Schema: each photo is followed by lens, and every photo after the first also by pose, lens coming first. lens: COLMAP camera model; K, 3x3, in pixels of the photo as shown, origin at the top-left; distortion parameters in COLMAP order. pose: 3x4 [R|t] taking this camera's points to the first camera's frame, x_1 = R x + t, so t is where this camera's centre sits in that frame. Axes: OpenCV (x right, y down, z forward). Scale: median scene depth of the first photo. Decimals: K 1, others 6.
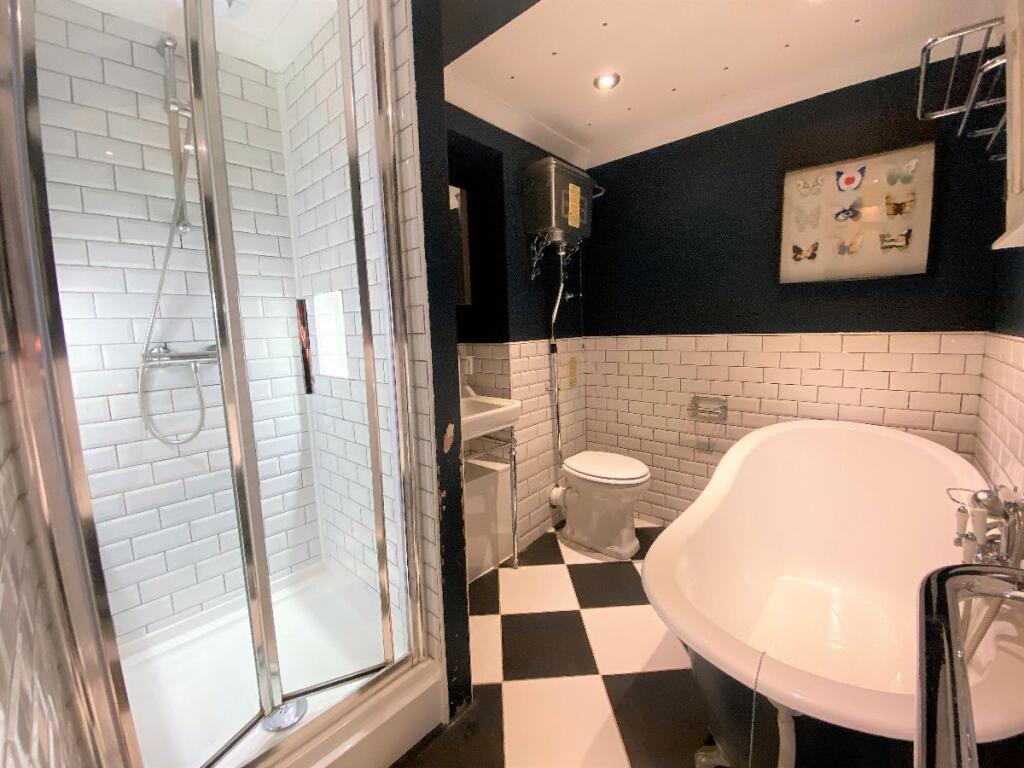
lens RADIAL K [[415.4, 0, 512.4], [0, 415.4, 383.2], [0, 0, 1]] dist [-0.018432, -0.003420]
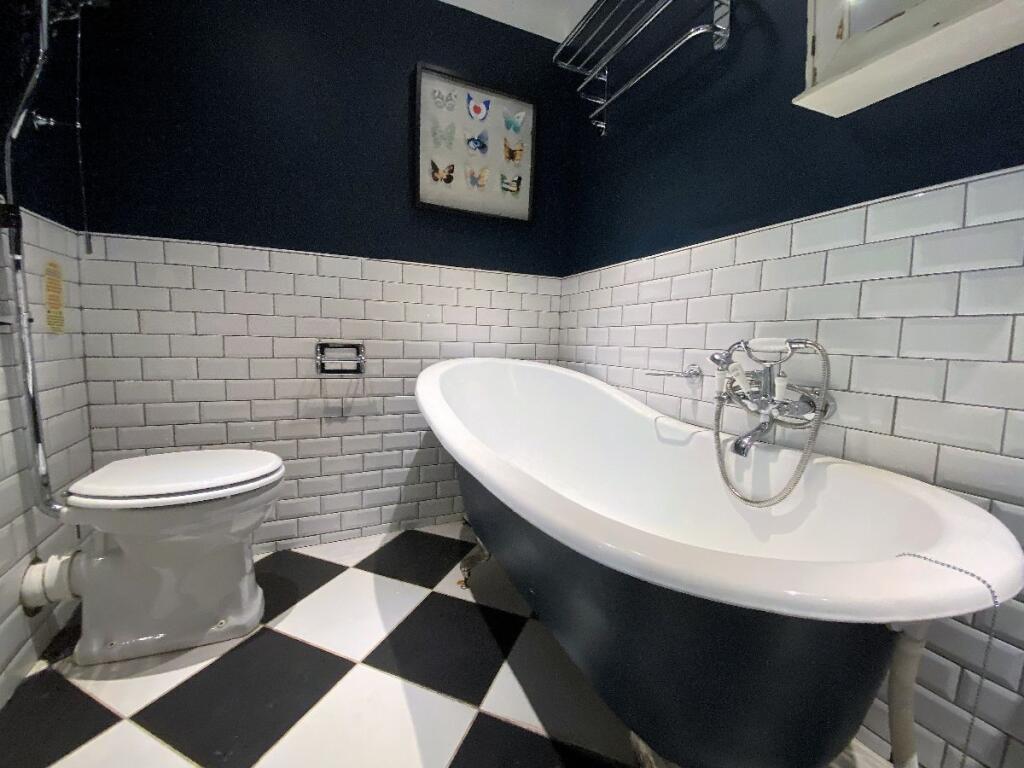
lens RADIAL K [[415.4, 0, 514.8], [0, 415.4, 383.8], [0, 0, 1]] dist [-0.018432, -0.003420]
pose [[0.410455, -0.057786, 0.910048, -0.066591], [0.082410, 0.996257, 0.026092, 0.124371], [-0.908150, 0.064288, 0.413680, 0.477037]]
